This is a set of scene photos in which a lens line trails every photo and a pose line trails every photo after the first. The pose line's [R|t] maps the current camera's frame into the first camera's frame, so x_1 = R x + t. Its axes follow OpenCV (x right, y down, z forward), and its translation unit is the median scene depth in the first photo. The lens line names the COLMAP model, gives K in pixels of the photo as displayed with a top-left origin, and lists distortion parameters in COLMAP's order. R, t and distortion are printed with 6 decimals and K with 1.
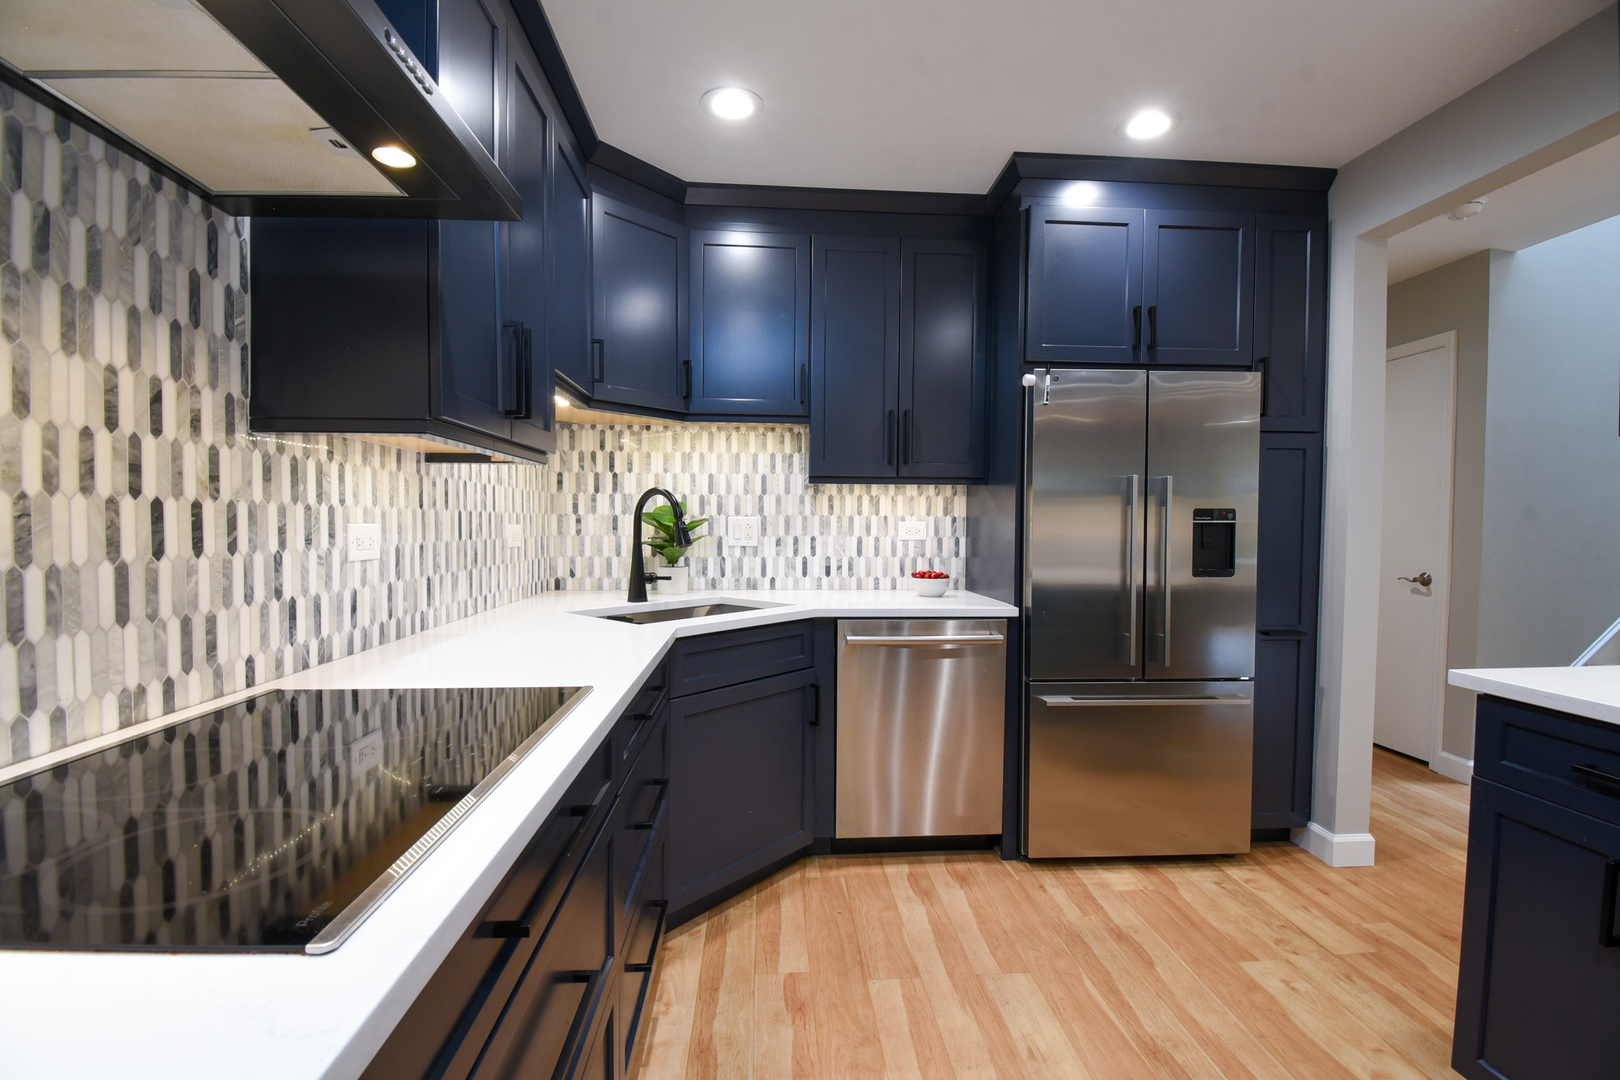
lens RADIAL K [[718.8, 0, 805.9], [0, 718.8, 542.6], [0, 0, 1]] dist [0.022262, -0.027186]
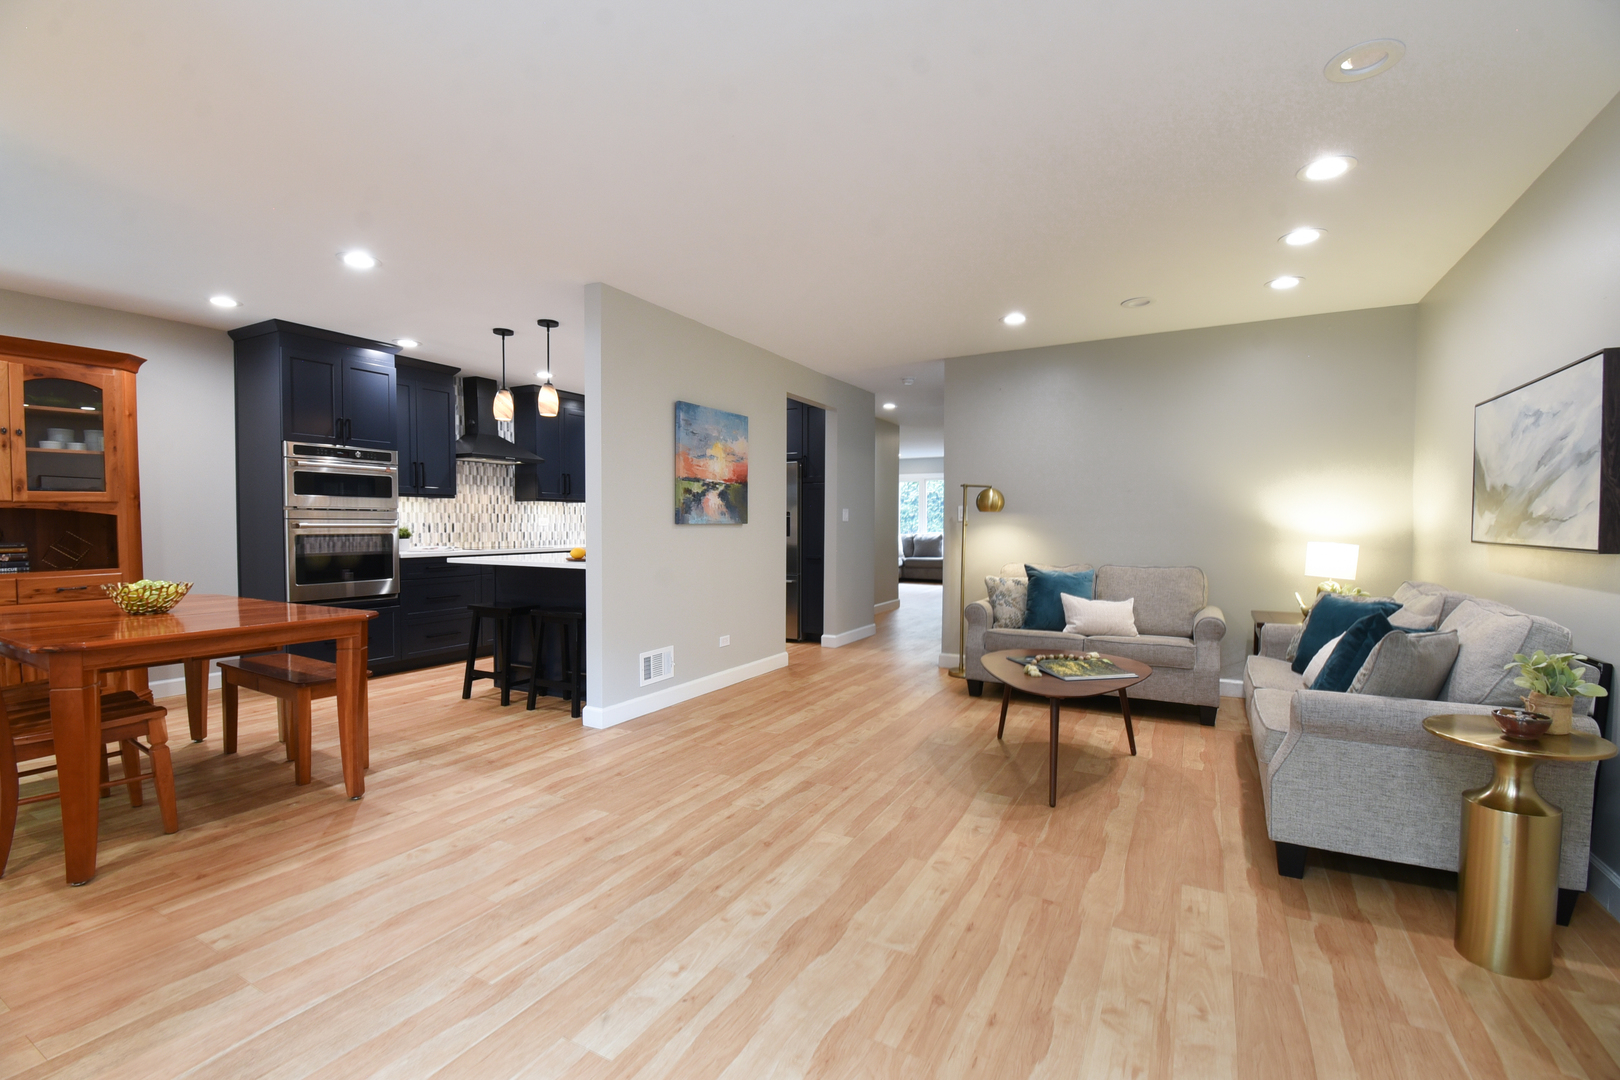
lens RADIAL K [[718.8, 0, 805.9], [0, 718.8, 542.6], [0, 0, 1]] dist [0.022262, -0.027186]
pose [[0.836525, 0.011814, -0.547801, 4.392942], [-0.012731, 0.999917, 0.002123, 0.134000], [0.547780, 0.005198, 0.836606, -2.577606]]
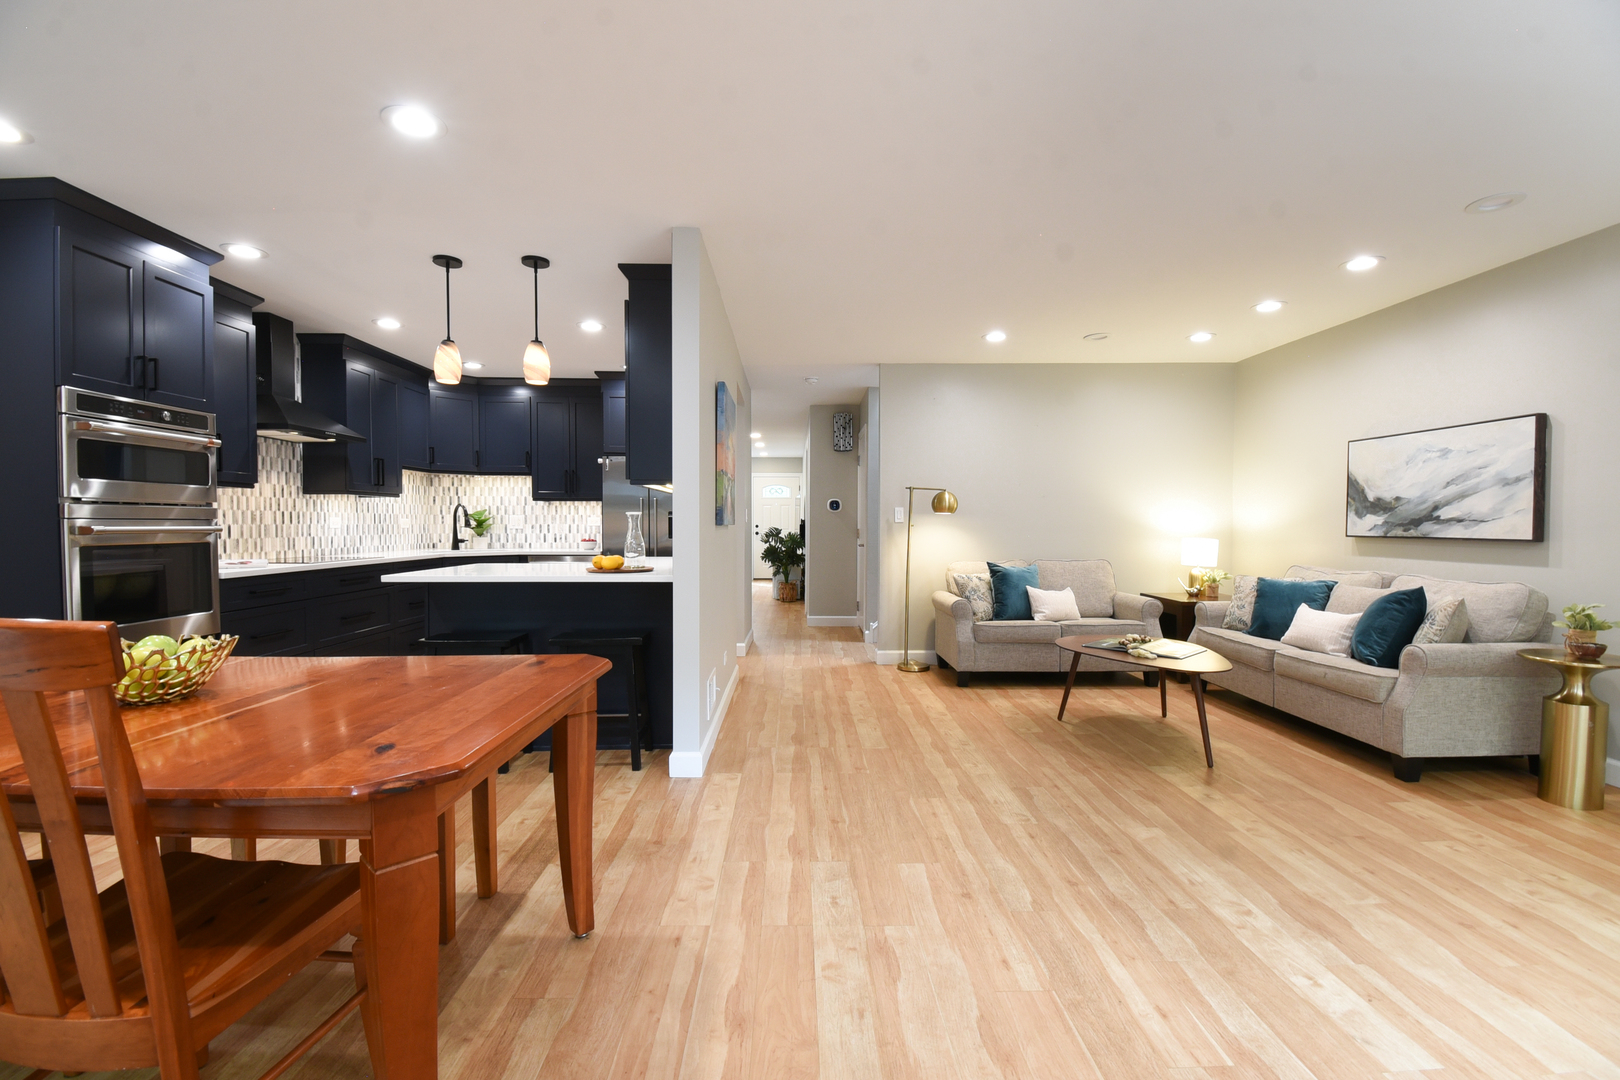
lens RADIAL K [[718.8, 0, 805.9], [0, 718.8, 542.6], [0, 0, 1]] dist [0.022262, -0.027186]
pose [[0.998796, -0.003385, -0.048936, 2.311404], [0.003326, 0.999994, -0.001270, 0.136124], [0.048940, 0.001106, 0.998801, -2.991758]]
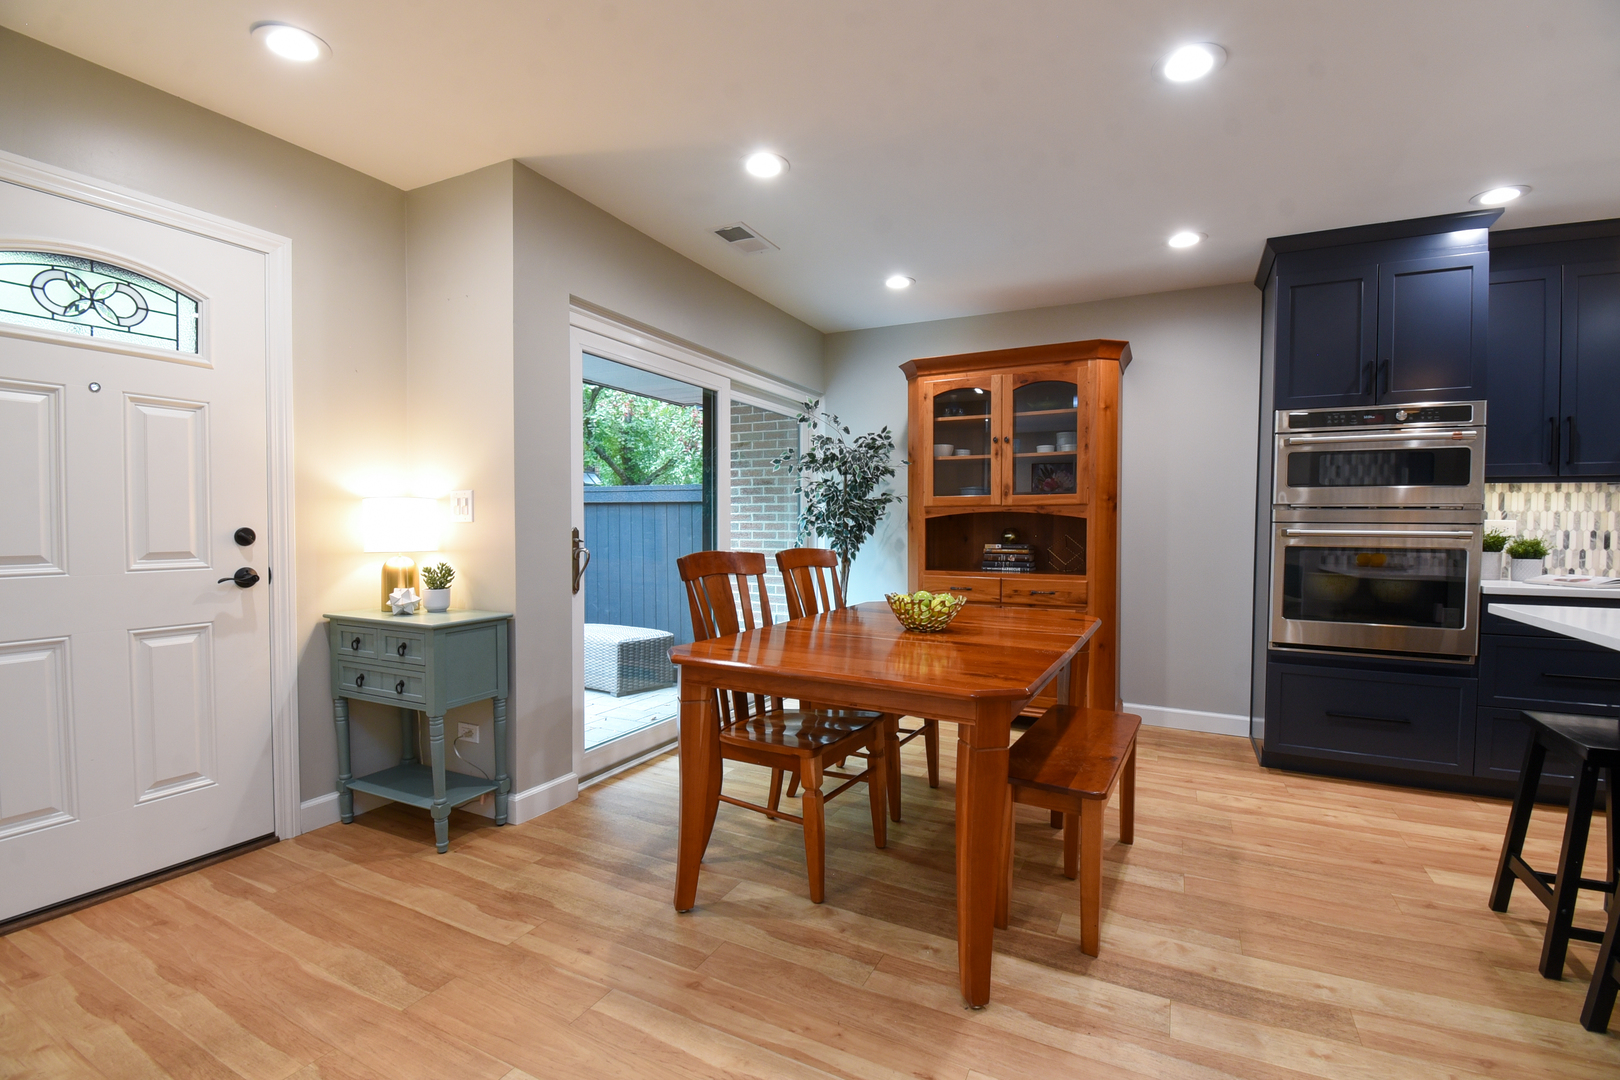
lens RADIAL K [[718.8, 0, 805.9], [0, 718.8, 542.6], [0, 0, 1]] dist [0.022262, -0.027186]
pose [[-0.513702, 0.011492, -0.857892, 3.104530], [-0.034612, 0.998819, 0.034105, 0.092938], [0.857270, 0.047213, -0.512697, -0.911647]]
